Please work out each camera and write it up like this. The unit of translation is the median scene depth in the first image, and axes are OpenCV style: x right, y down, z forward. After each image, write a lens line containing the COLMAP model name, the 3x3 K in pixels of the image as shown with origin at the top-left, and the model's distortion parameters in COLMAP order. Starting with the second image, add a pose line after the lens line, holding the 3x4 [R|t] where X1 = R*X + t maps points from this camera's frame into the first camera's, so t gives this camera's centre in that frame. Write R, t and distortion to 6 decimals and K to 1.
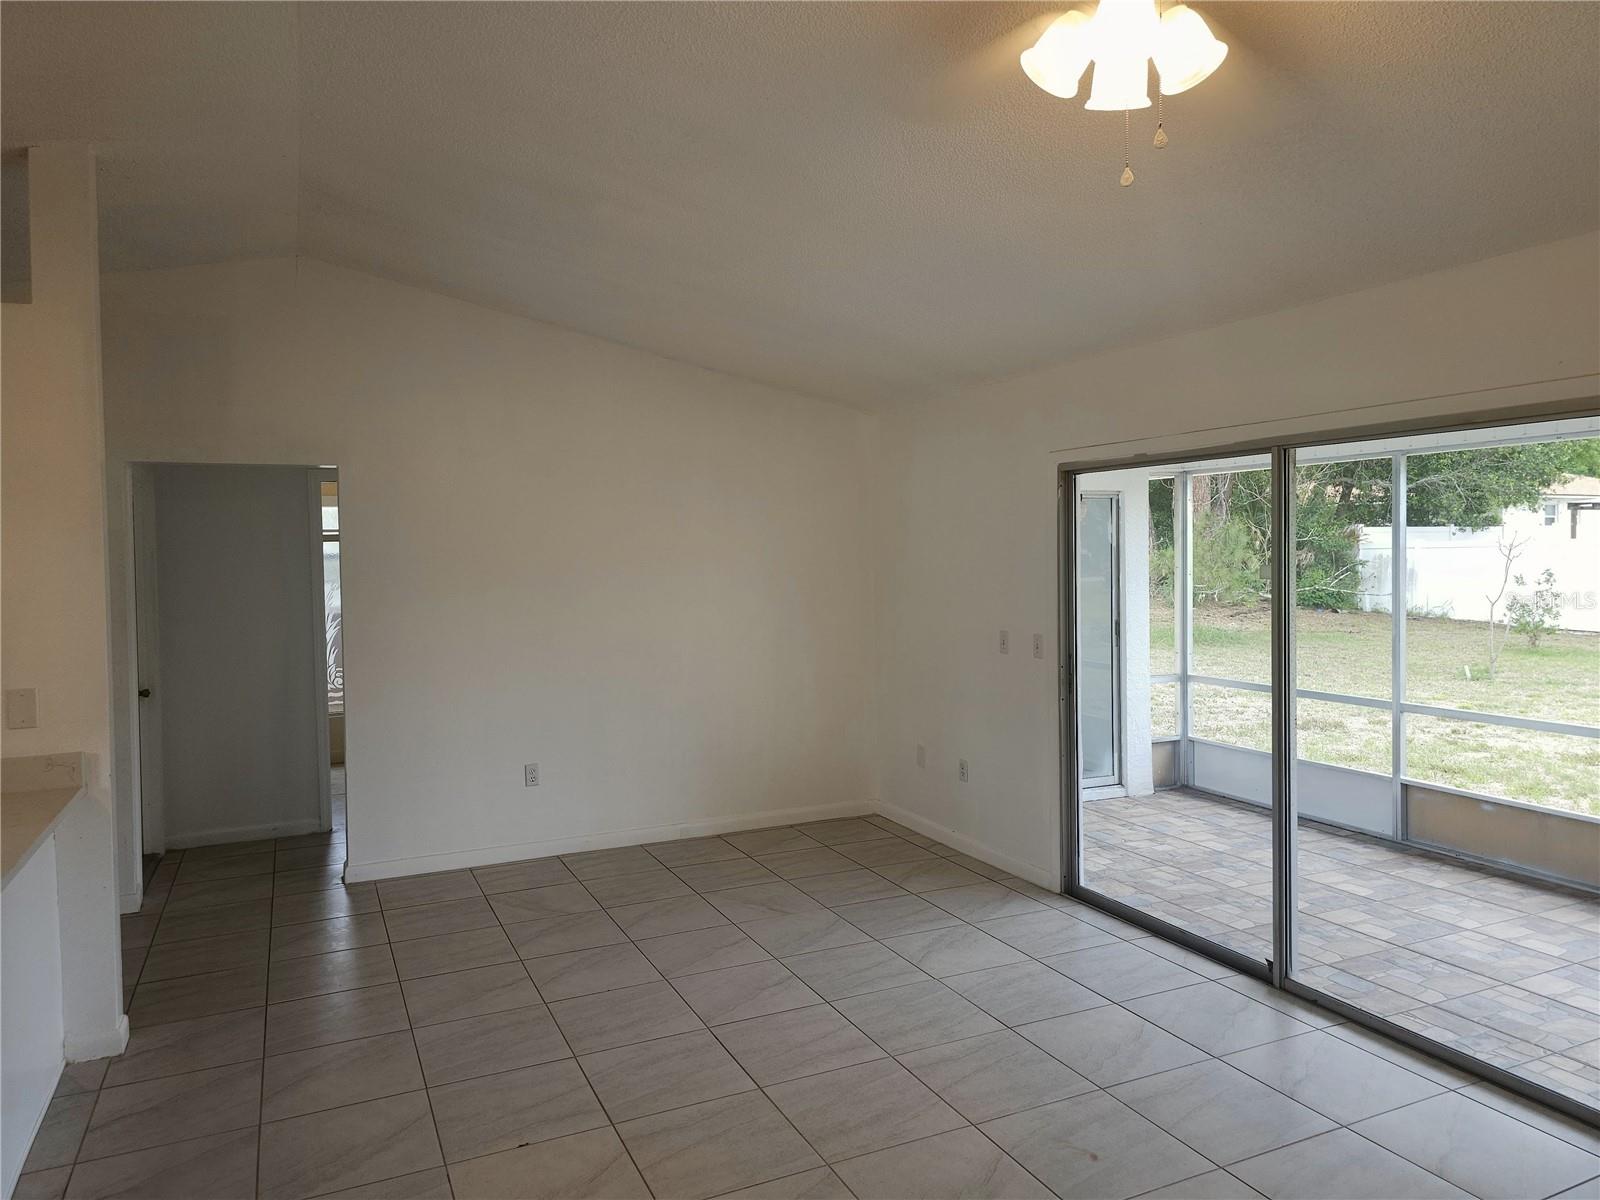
lens RADIAL K [[1092.4, 0, 784.1], [0, 1092.4, 592.5], [0, 0, 1]] dist [0.063514, -0.061808]
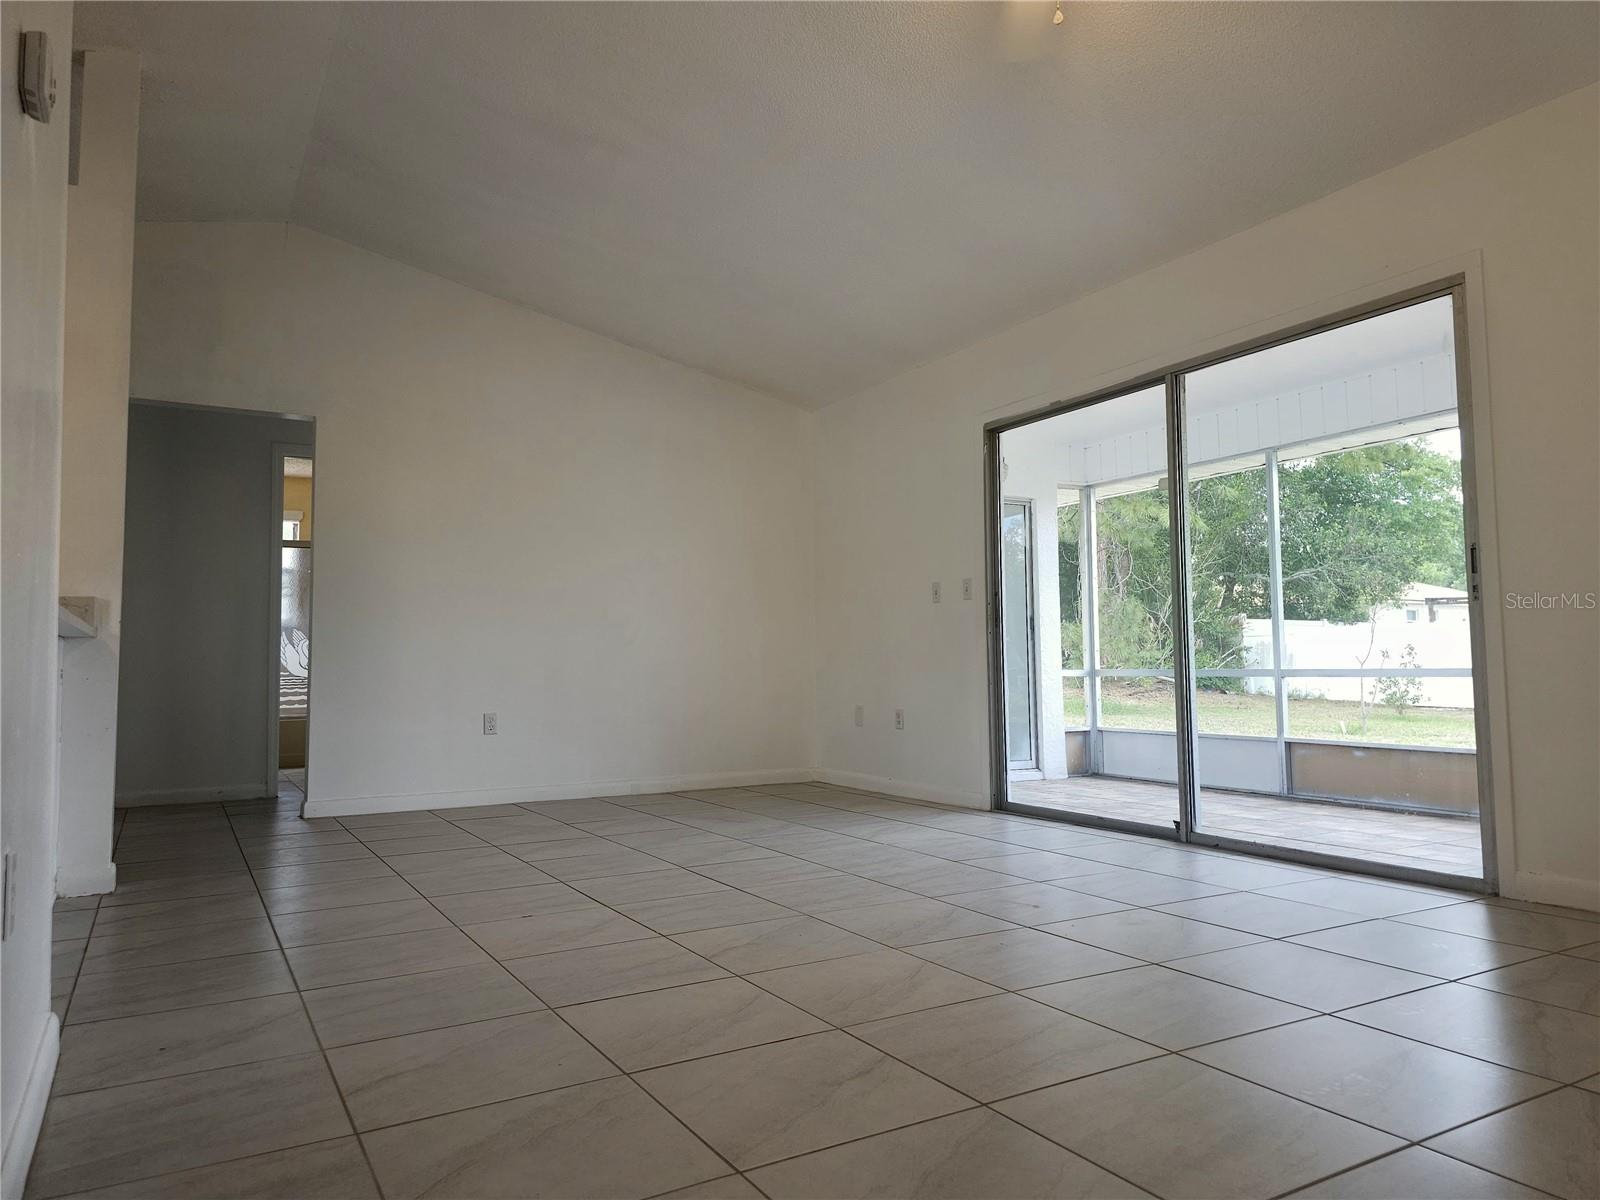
lens RADIAL K [[1092.4, 0, 798.0], [0, 1092.4, 602.0], [0, 0, 1]] dist [0.063514, -0.061808]
pose [[0.995439, 0.013338, 0.094461, -0.041390], [-0.003529, 0.994648, -0.103259, 0.167379], [-0.095333, 0.102455, 0.990159, -0.074388]]
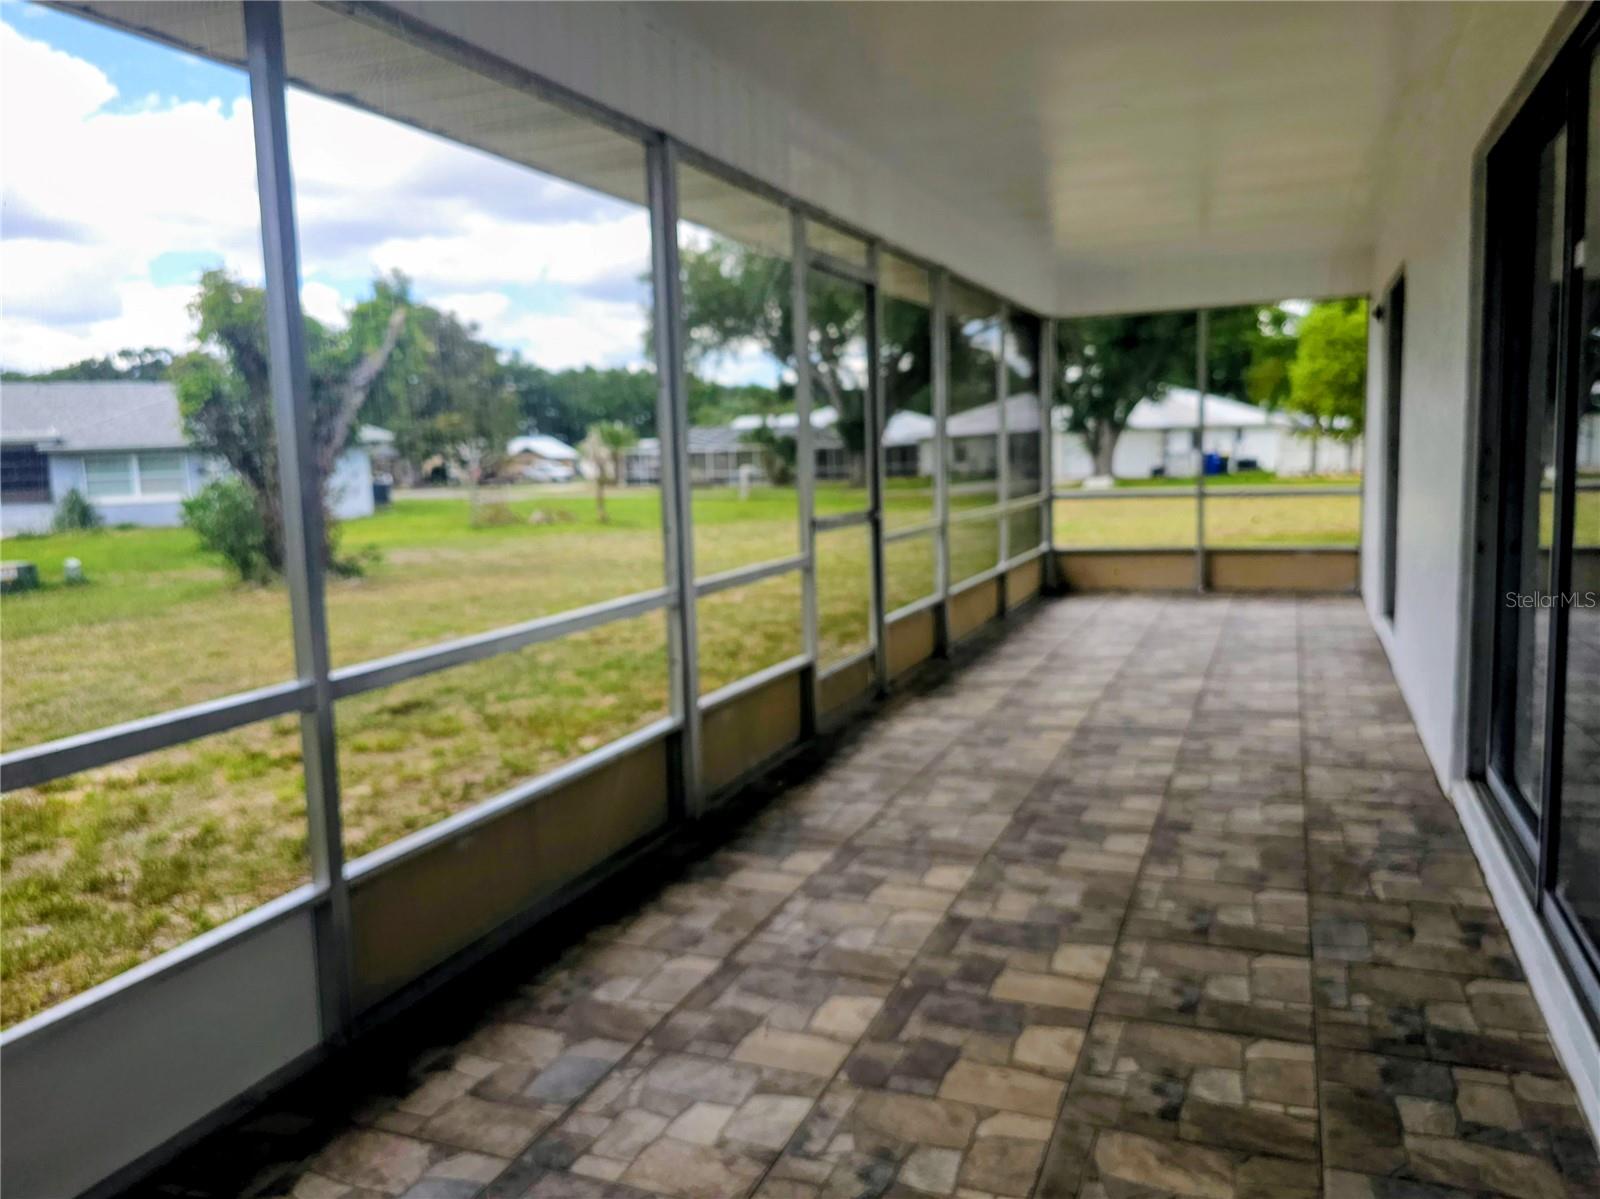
lens RADIAL K [[1210.6, 0, 771.3], [0, 1210.6, 604.9], [0, 0, 1]] dist [0.031766, -0.040179]
pose [[-0.678655, -0.055250, 0.732376, 0.160774], [0.074703, 0.986803, 0.143667, 0.026982], [-0.730648, 0.152211, -0.665572, 1.157334]]
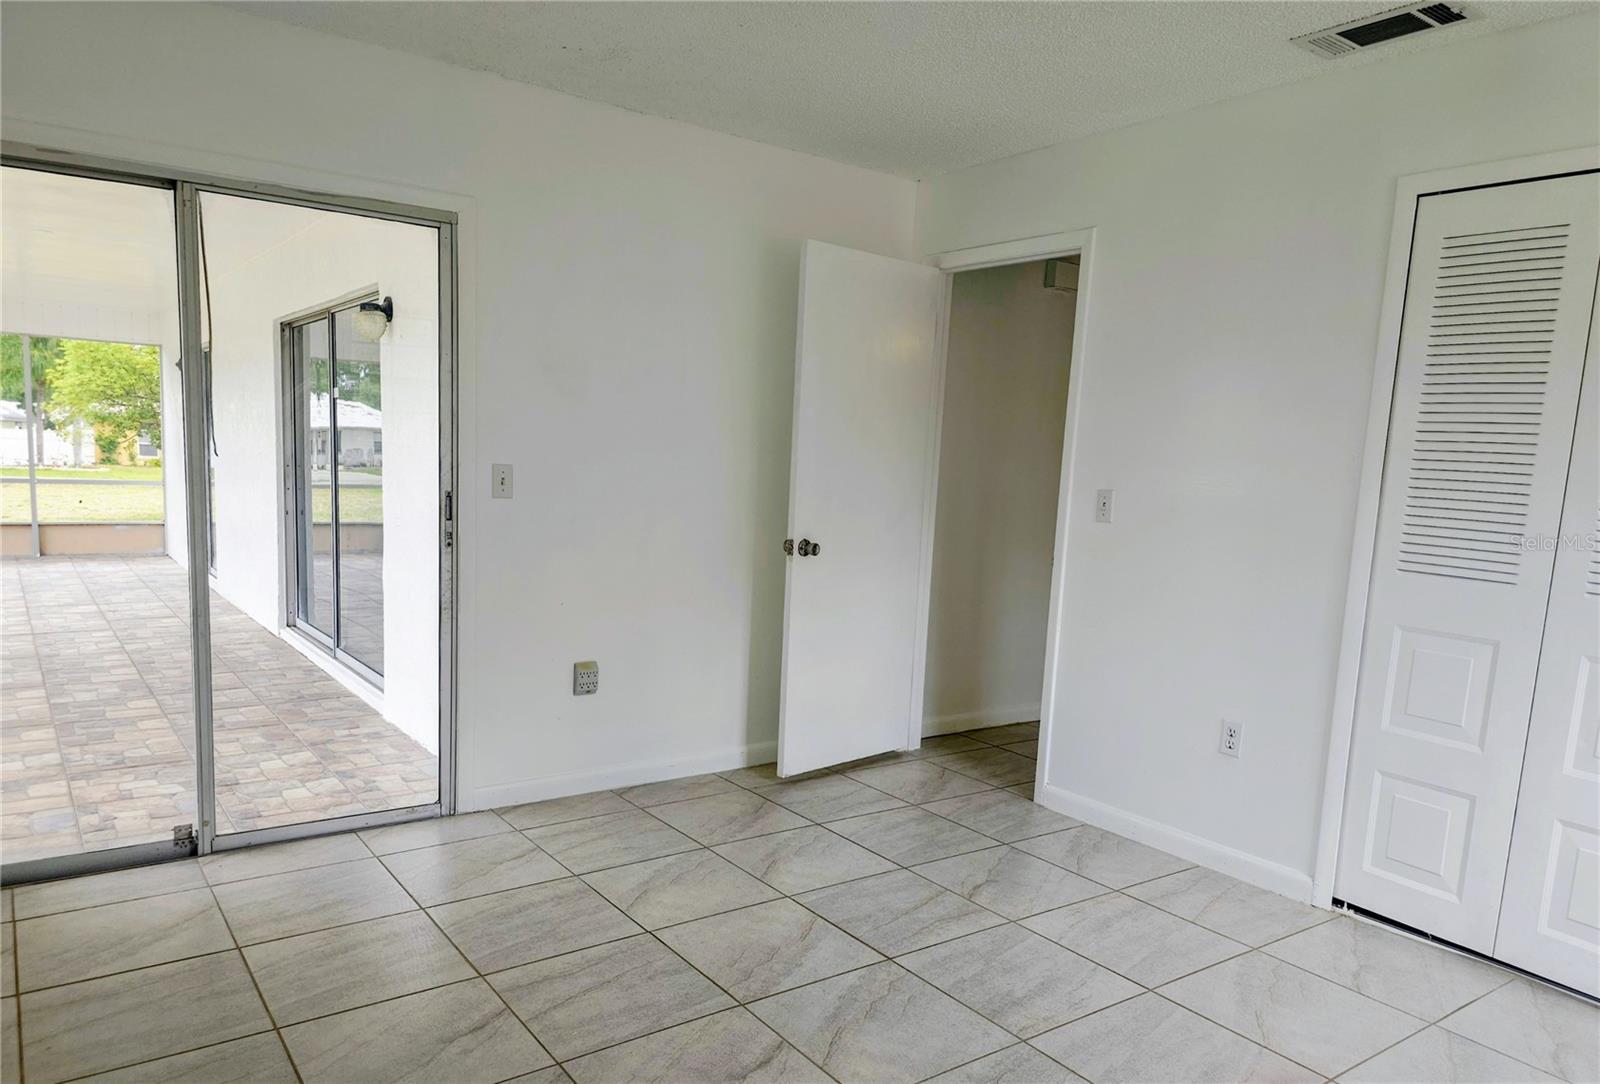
lens RADIAL K [[1118.5, 0, 800.1], [0, 1118.5, 581.0], [0, 0, 1]] dist [0.041628, -0.036180]
pose [[-0.979719, -0.000127, -0.200374, 0.081481], [-0.032656, 0.986731, 0.159044, -0.018797], [0.197696, 0.162362, -0.966724, 1.737317]]
